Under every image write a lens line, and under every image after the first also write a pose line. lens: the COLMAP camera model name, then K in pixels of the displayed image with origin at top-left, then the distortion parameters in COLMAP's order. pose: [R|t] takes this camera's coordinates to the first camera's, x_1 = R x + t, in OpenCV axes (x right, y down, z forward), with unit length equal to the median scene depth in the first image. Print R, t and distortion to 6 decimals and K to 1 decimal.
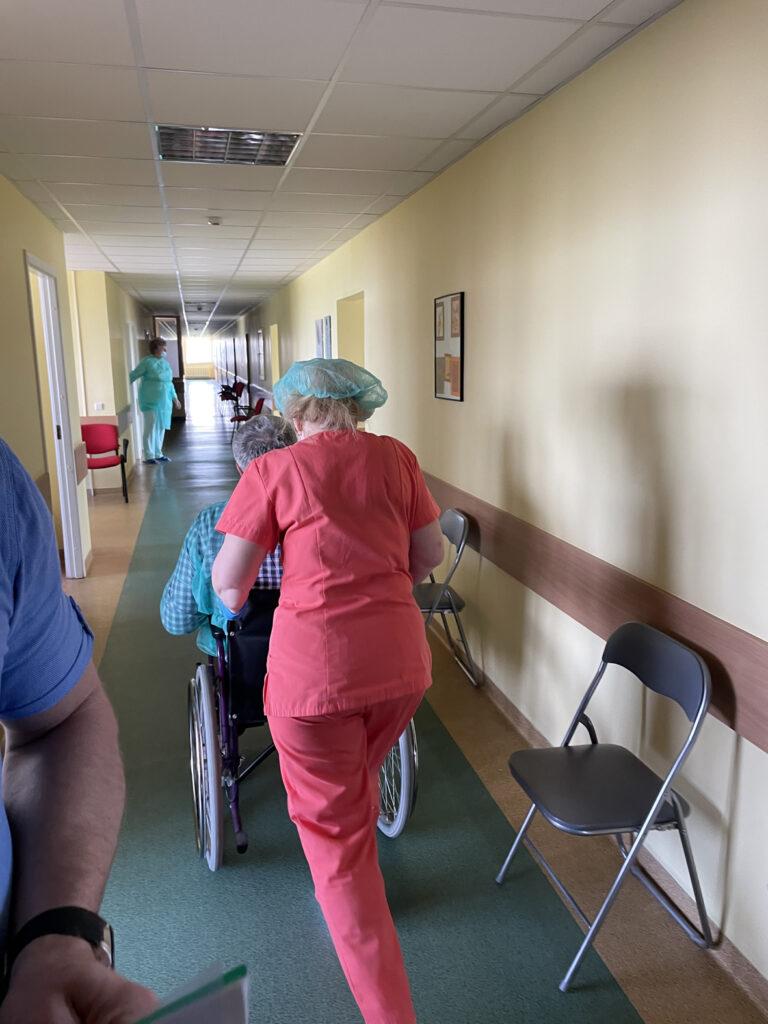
lens RADIAL K [[782.3, 0, 384.0], [0, 782.3, 512.0], [0, 0, 1]] dist [-0.003528, -0.002046]
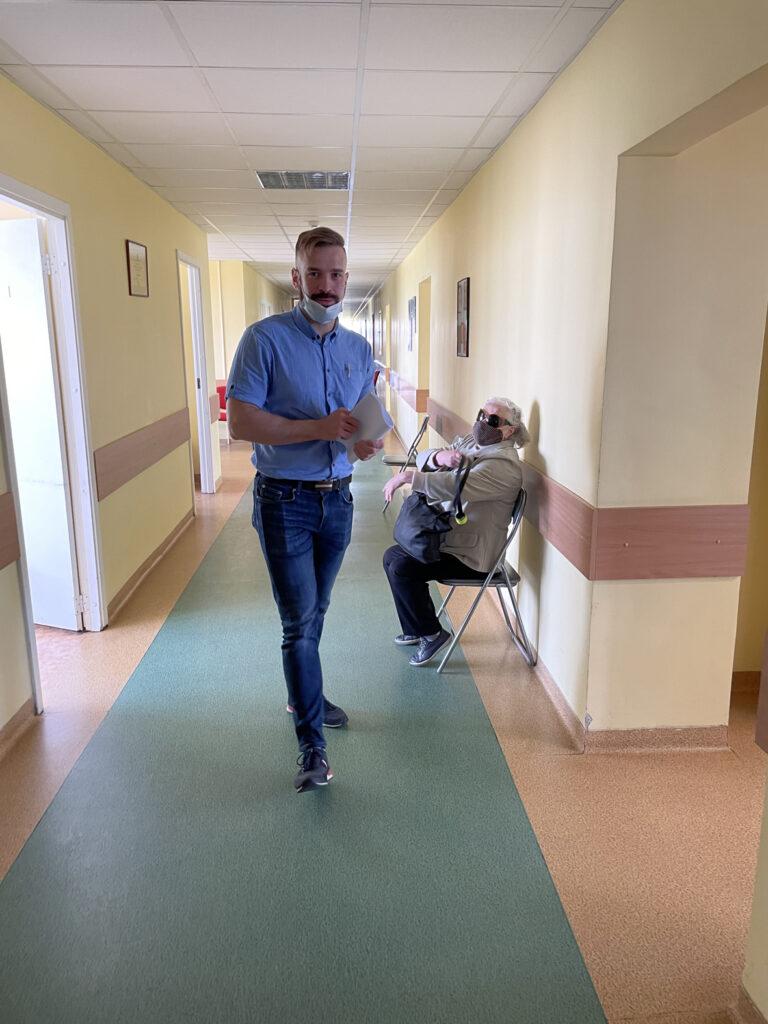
lens RADIAL K [[784.2, 0, 384.0], [0, 784.2, 512.0], [0, 0, 1]] dist [0.056111, 0.001284]
pose [[0.983220, 0.043118, -0.177255, 0.151261], [-0.039757, 0.998957, 0.022473, 0.076858], [0.178039, -0.015048, 0.983908, -0.289927]]
